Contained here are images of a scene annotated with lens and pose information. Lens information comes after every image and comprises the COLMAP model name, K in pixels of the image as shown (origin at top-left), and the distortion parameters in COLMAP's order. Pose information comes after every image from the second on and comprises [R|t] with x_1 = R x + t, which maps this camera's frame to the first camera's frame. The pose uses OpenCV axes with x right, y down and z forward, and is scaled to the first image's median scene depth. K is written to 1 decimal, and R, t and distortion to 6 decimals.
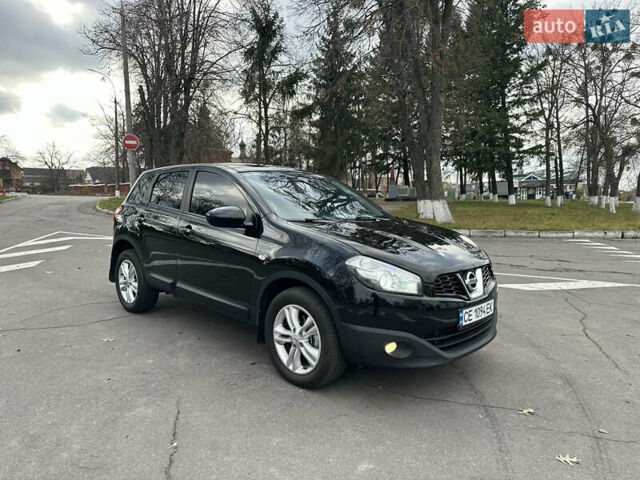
lens RADIAL K [[452.0, 0, 317.9], [0, 452.0, 242.8], [0, 0, 1]] dist [0.035021, -0.051862]
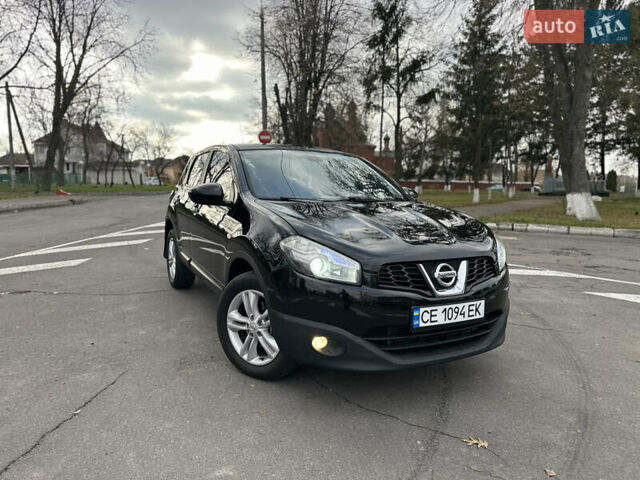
lens RADIAL K [[452.0, 0, 317.8], [0, 452.0, 235.9], [0, 0, 1]] dist [0.035021, -0.051862]
pose [[0.946900, 0.042287, -0.318736, 0.397976], [-0.043014, 0.999063, 0.004761, 0.022708], [0.318639, 0.009202, 0.947831, 0.173803]]
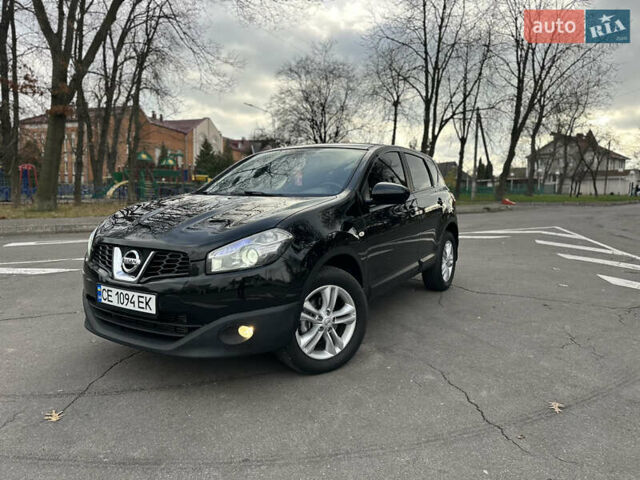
lens RADIAL K [[452.0, 0, 322.7], [0, 452.0, 242.1], [0, 0, 1]] dist [0.035021, -0.051862]
pose [[0.230403, 0.101286, -0.967810, 1.276425], [-0.109648, 0.990937, 0.077602, -0.054794], [0.966898, 0.088239, 0.239420, 1.194291]]
